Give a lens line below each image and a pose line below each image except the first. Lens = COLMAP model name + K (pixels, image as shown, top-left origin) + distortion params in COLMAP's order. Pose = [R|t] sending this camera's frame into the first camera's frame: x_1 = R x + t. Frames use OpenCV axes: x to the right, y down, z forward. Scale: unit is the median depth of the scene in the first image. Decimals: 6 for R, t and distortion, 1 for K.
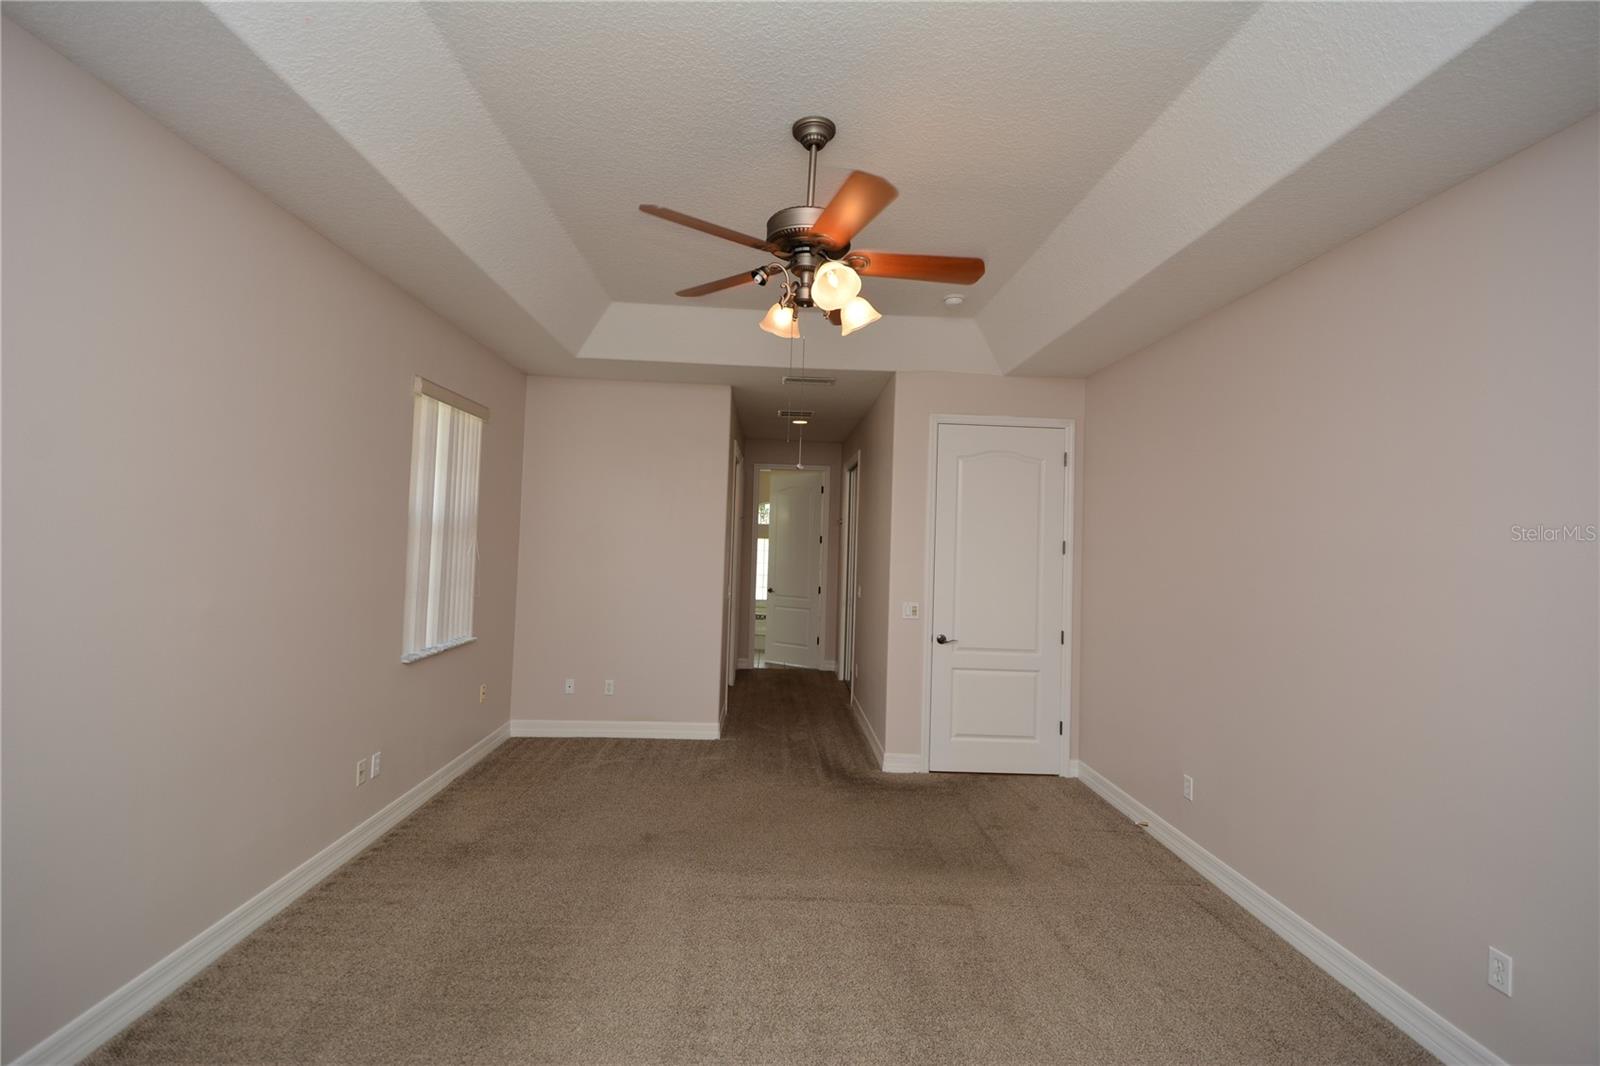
lens RADIAL K [[704.7, 0, 798.8], [0, 704.7, 511.7], [0, 0, 1]] dist [0.014842, -0.022888]
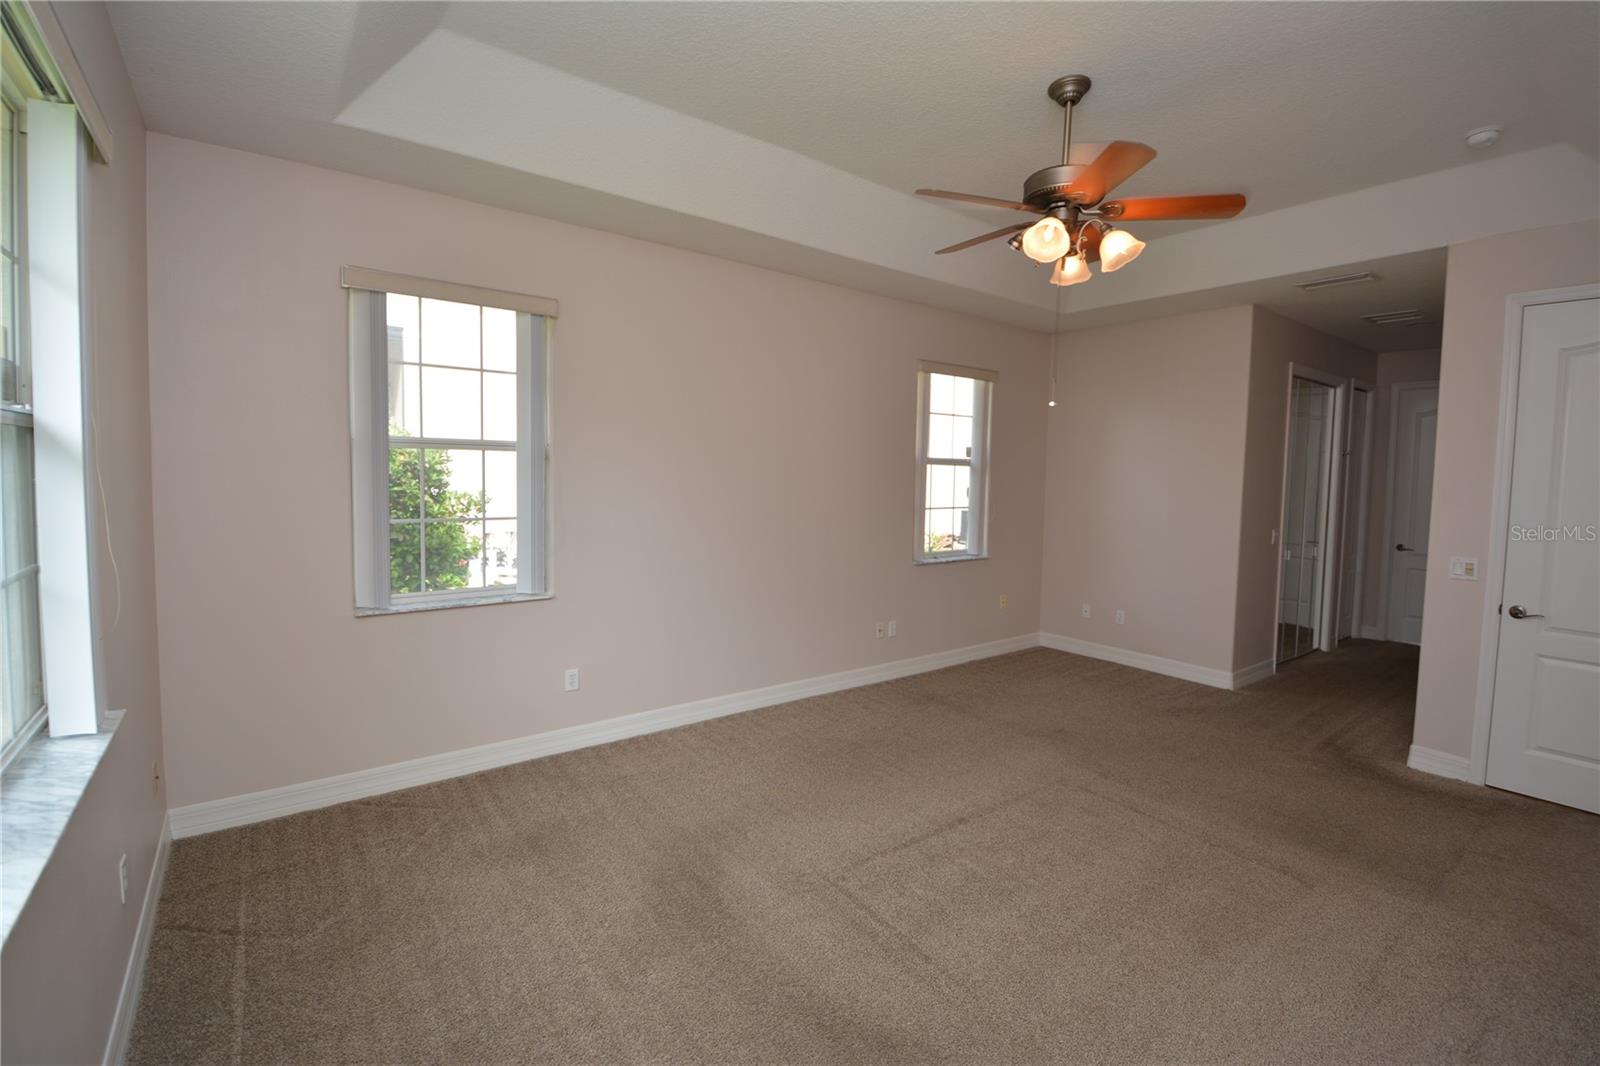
lens RADIAL K [[704.7, 0, 798.8], [0, 704.7, 511.7], [0, 0, 1]] dist [0.014842, -0.022888]
pose [[0.568179, 0.026479, -0.822479, 0.381295], [0.032125, 0.998007, 0.054323, 0.018406], [0.822278, -0.057287, 0.566196, 0.007698]]
